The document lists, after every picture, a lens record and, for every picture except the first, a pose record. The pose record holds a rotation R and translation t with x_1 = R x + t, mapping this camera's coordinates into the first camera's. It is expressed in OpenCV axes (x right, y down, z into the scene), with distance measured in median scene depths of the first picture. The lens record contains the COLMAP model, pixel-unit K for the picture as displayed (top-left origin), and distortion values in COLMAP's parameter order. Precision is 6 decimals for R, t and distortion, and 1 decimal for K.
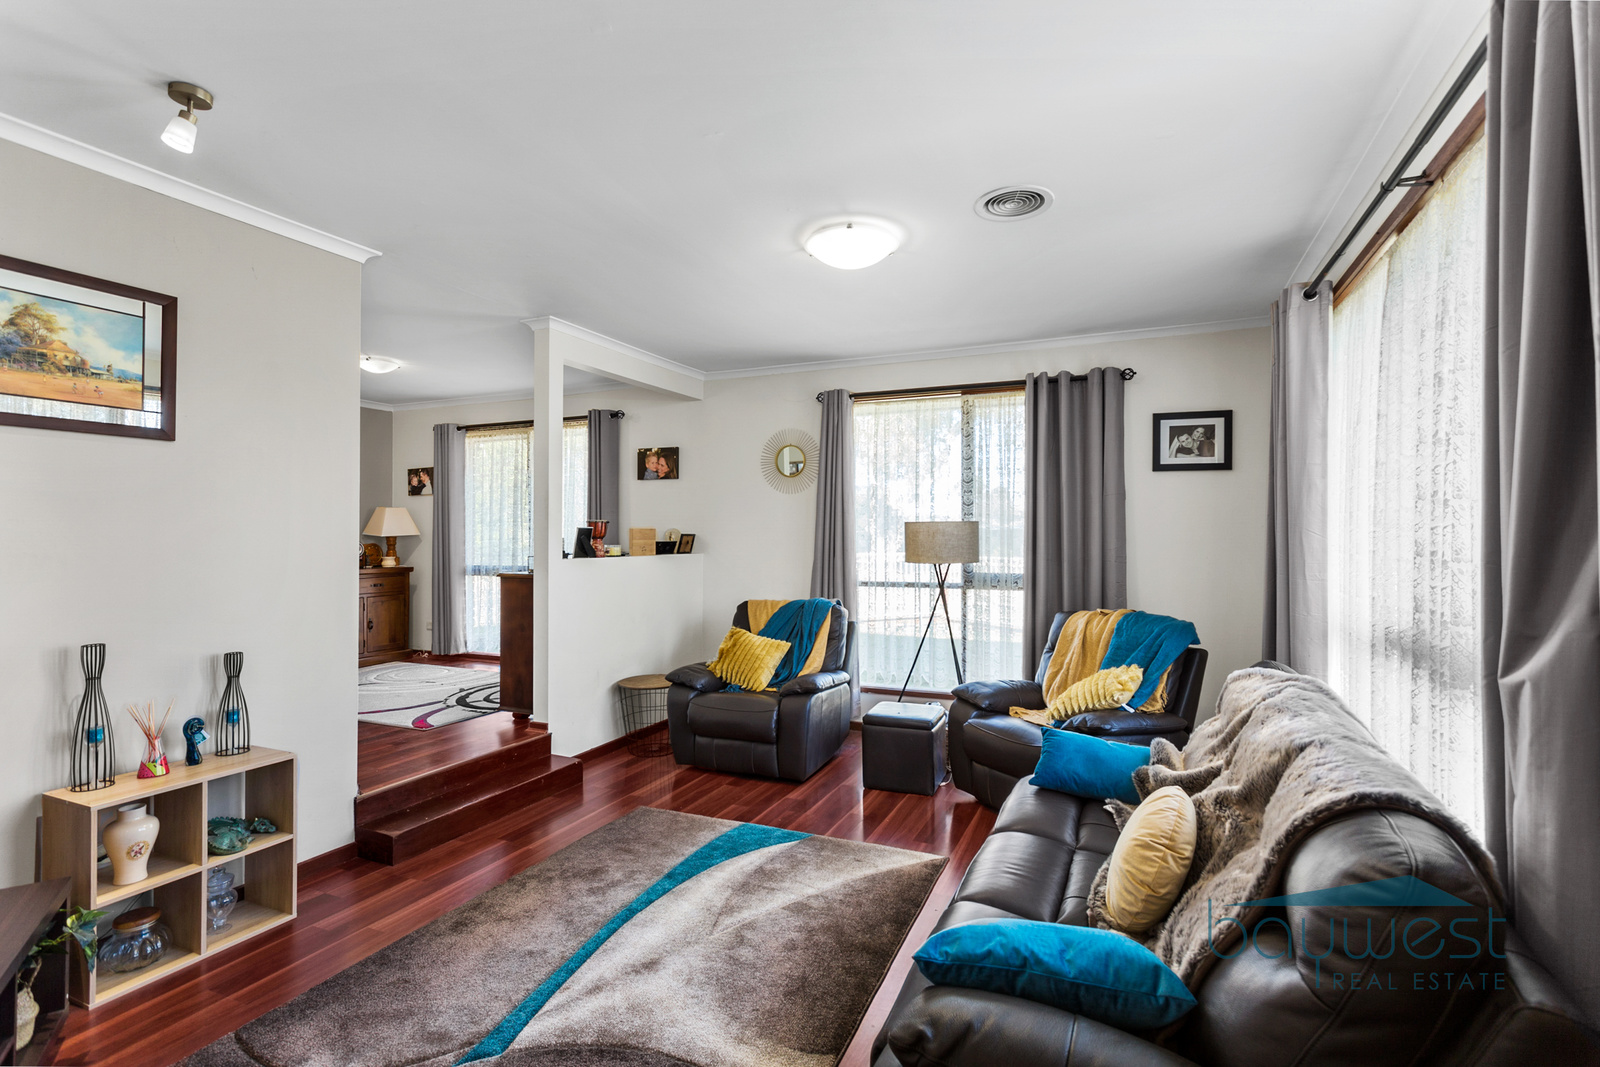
lens RADIAL K [[752.0, 0, 805.6], [0, 752.0, 537.4], [0, 0, 1]] dist [0.009479, 0.000329]
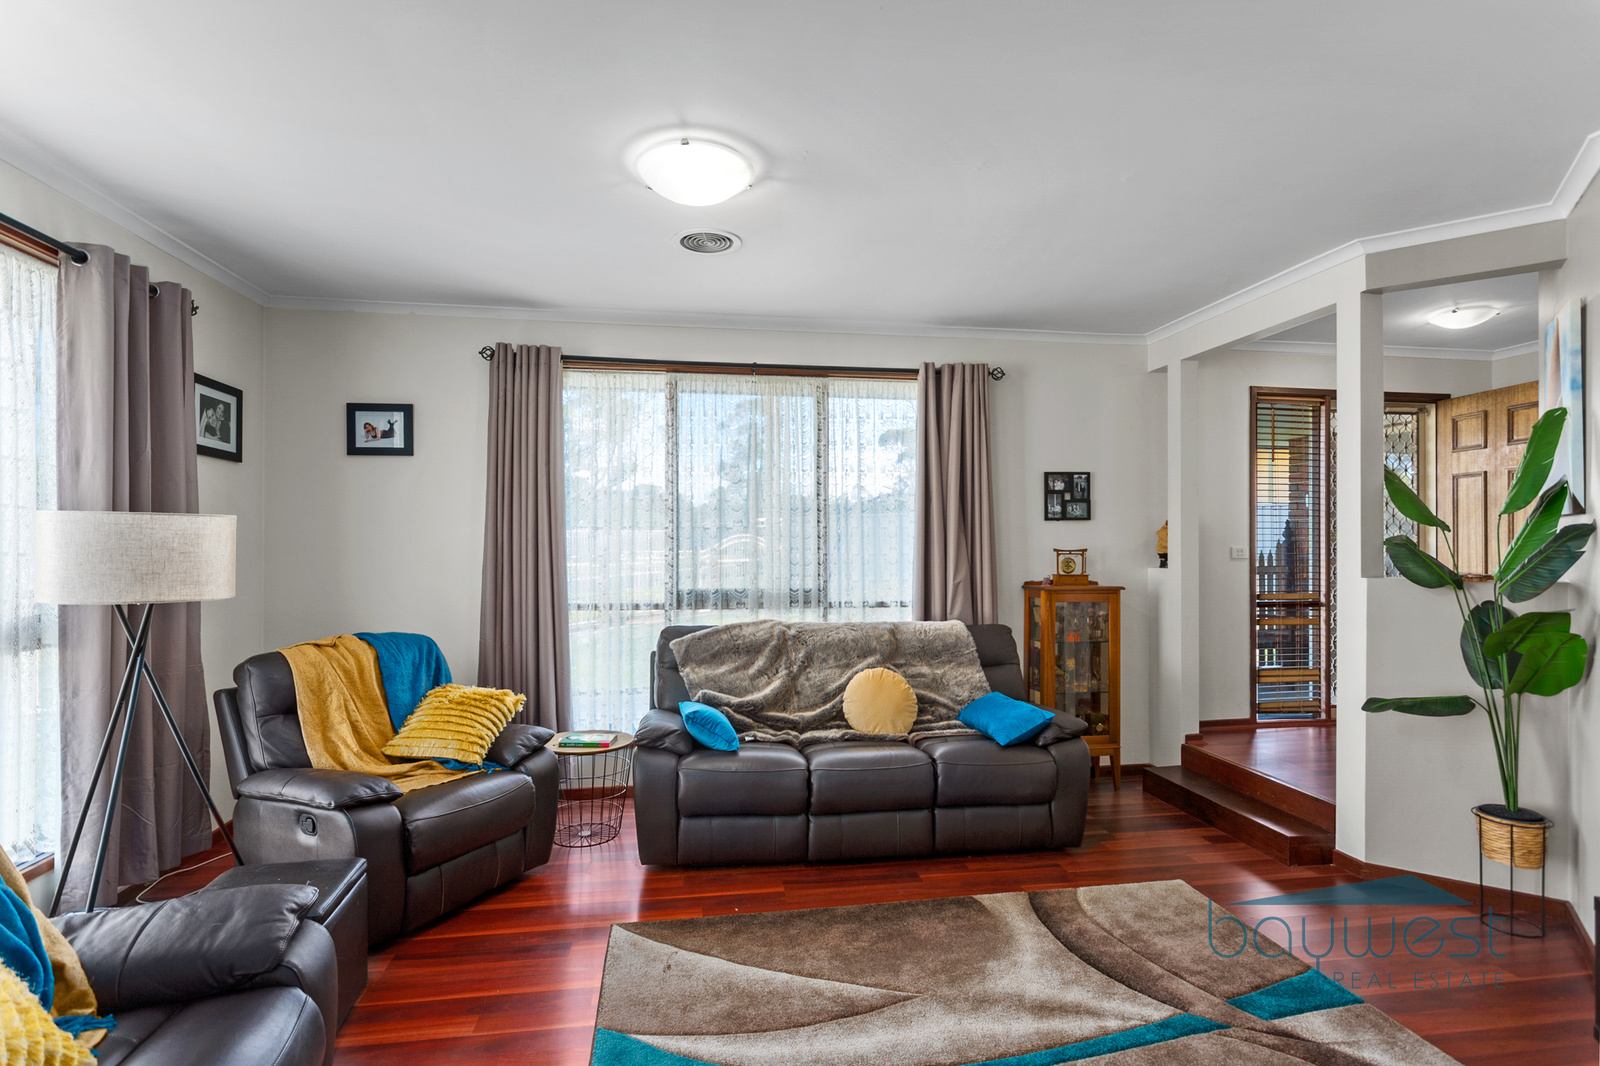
lens RADIAL K [[915.9, 0, 803.8], [0, 915.9, 539.0], [0, 0, 1]] dist [0.002511, 0.000075]
pose [[0.845238, 0.010049, 0.534296, -0.339026], [-0.005490, 0.999934, -0.010122, 0.001341], [-0.534362, 0.005622, 0.845237, 0.145063]]
